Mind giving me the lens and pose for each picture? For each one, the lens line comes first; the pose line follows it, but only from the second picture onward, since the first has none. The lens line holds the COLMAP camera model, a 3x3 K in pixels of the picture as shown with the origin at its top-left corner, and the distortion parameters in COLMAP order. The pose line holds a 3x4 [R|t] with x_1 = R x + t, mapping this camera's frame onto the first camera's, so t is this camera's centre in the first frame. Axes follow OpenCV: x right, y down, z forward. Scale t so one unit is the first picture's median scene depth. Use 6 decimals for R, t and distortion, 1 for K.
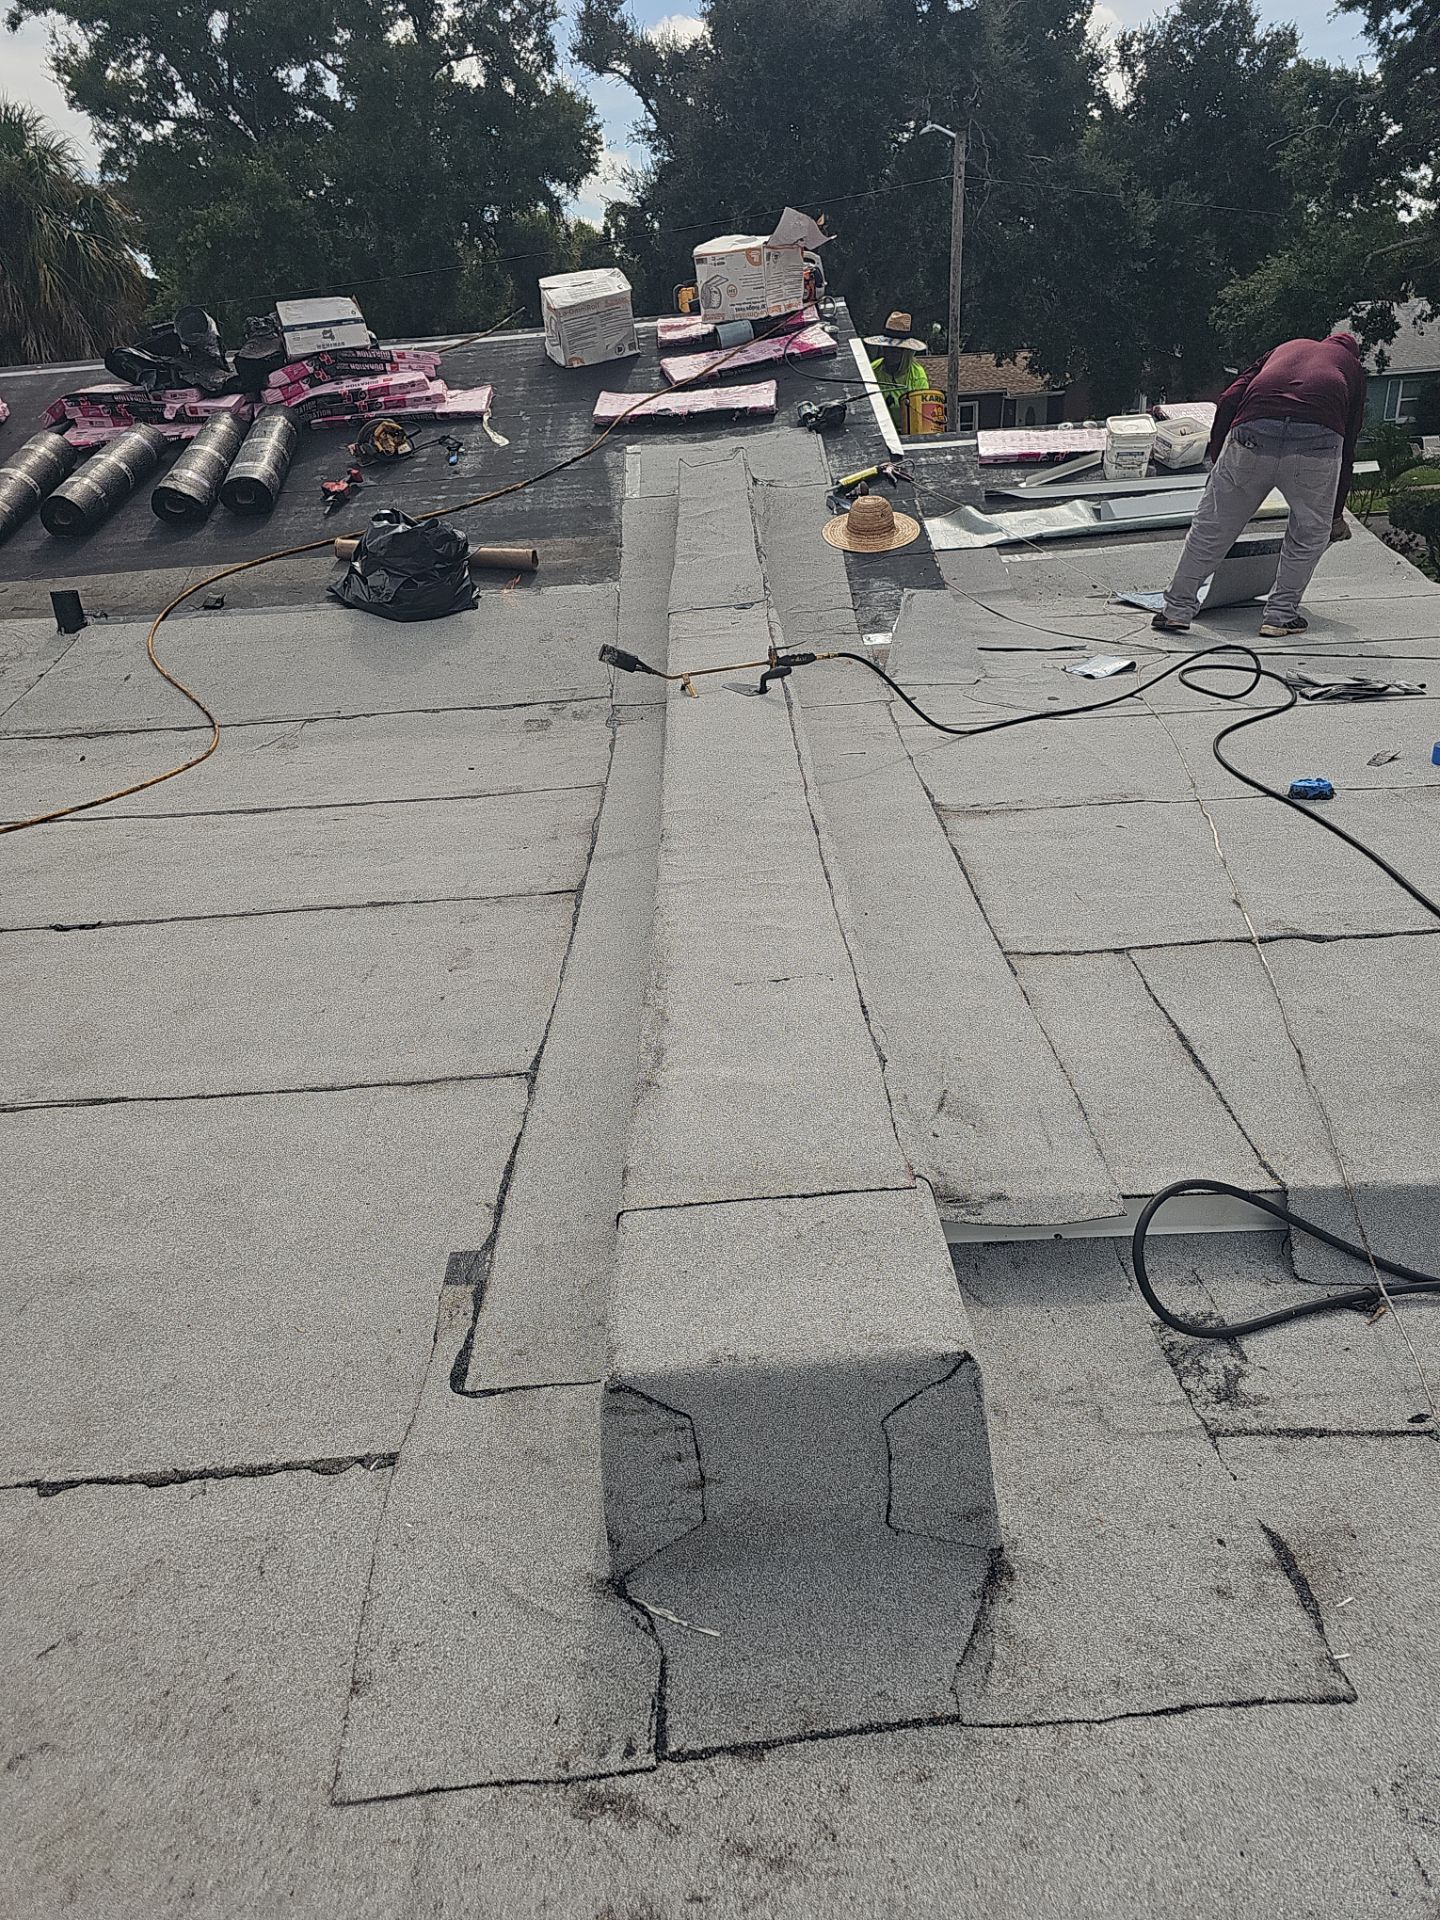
lens RADIAL K [[1245.1, 0, 720.0], [0, 1245.1, 960.0], [0, 0, 1]] dist [0.063301, -0.061852]
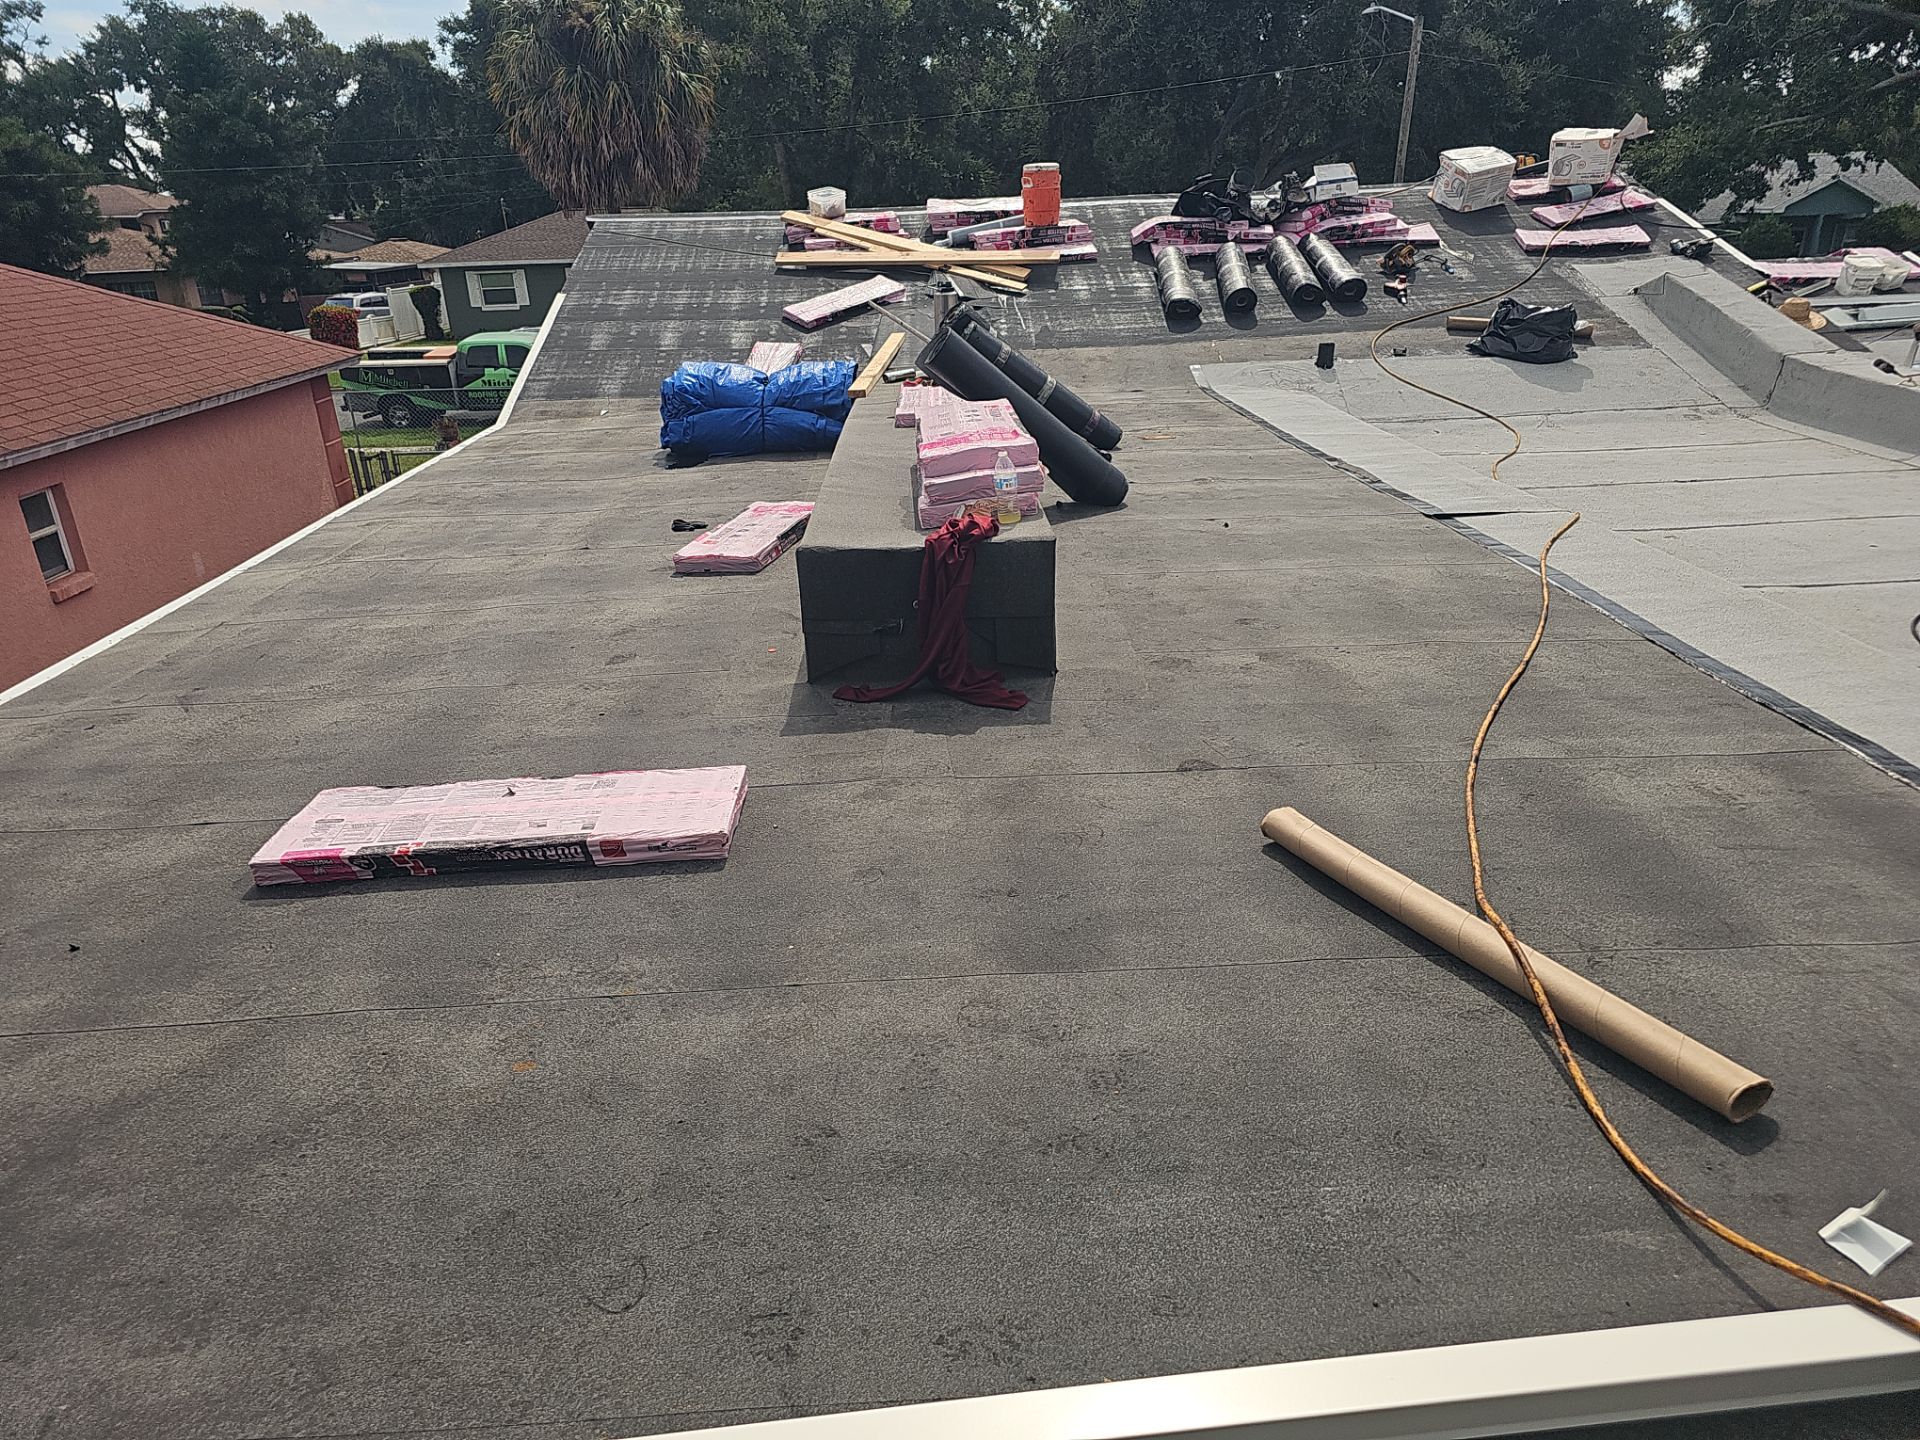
lens RADIAL K [[1254.0, 0, 963.4], [0, 1254.0, 730.7], [0, 0, 1]] dist [0.048060, -0.033410]
pose [[0.999073, 0.020974, 0.037597, -0.804269], [-0.019549, 0.999091, -0.037870, 0.221459], [-0.038357, 0.037100, 0.998575, -0.475288]]
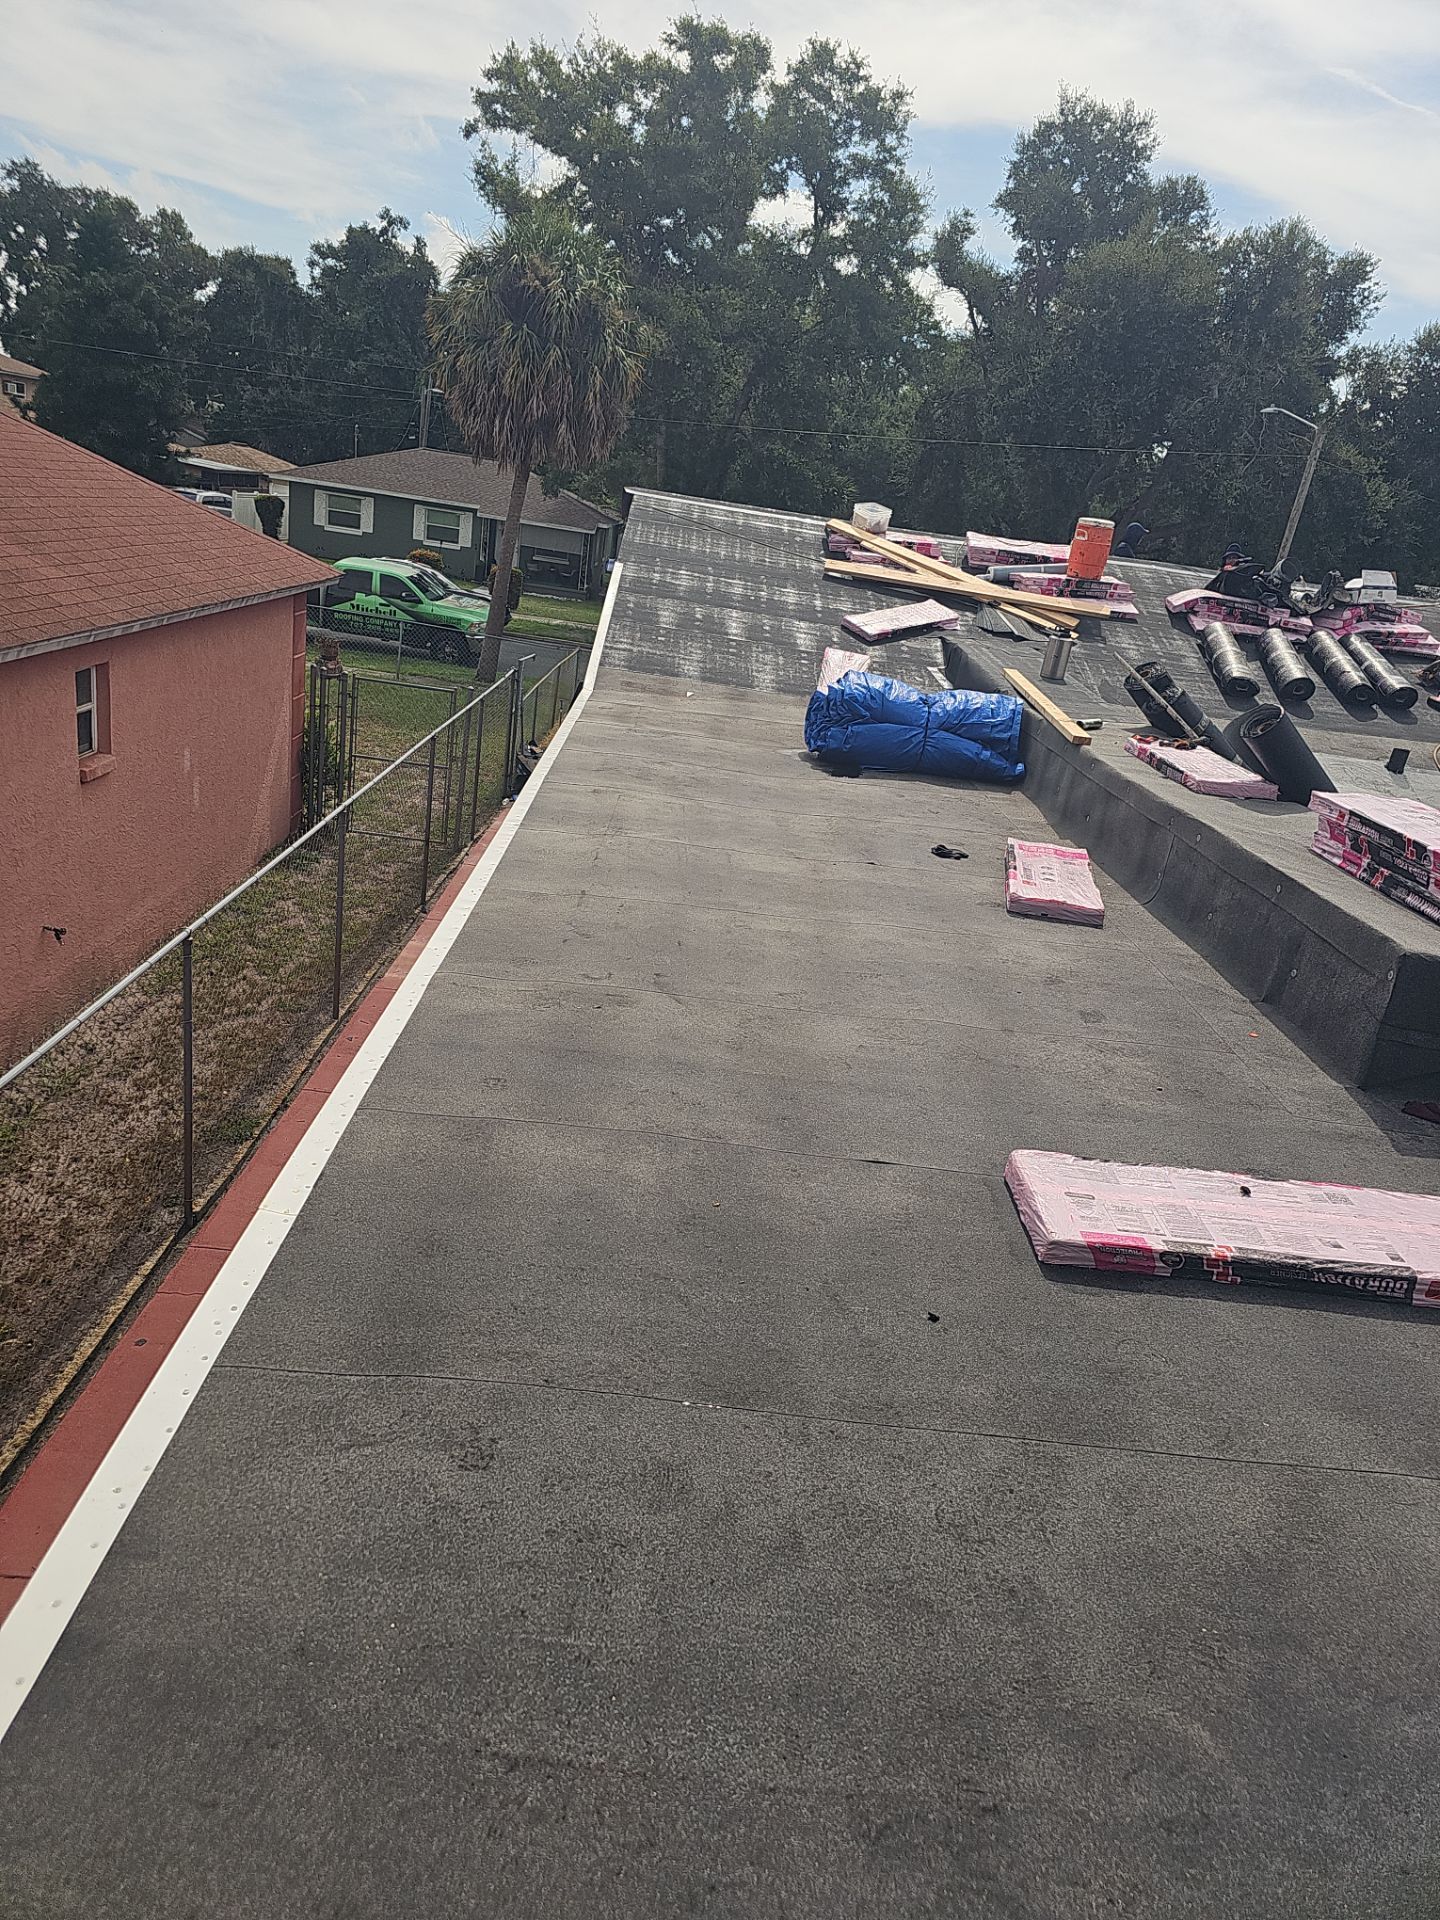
lens RADIAL K [[1237.2, 0, 720.0], [0, 1237.2, 960.0], [0, 0, 1]] dist [0.048863, -0.032379]
pose [[0.979230, 0.189839, 0.071202, -1.128416], [-0.183788, 0.979399, -0.083668, 0.220781], [-0.085618, 0.068844, 0.993947, -0.426185]]
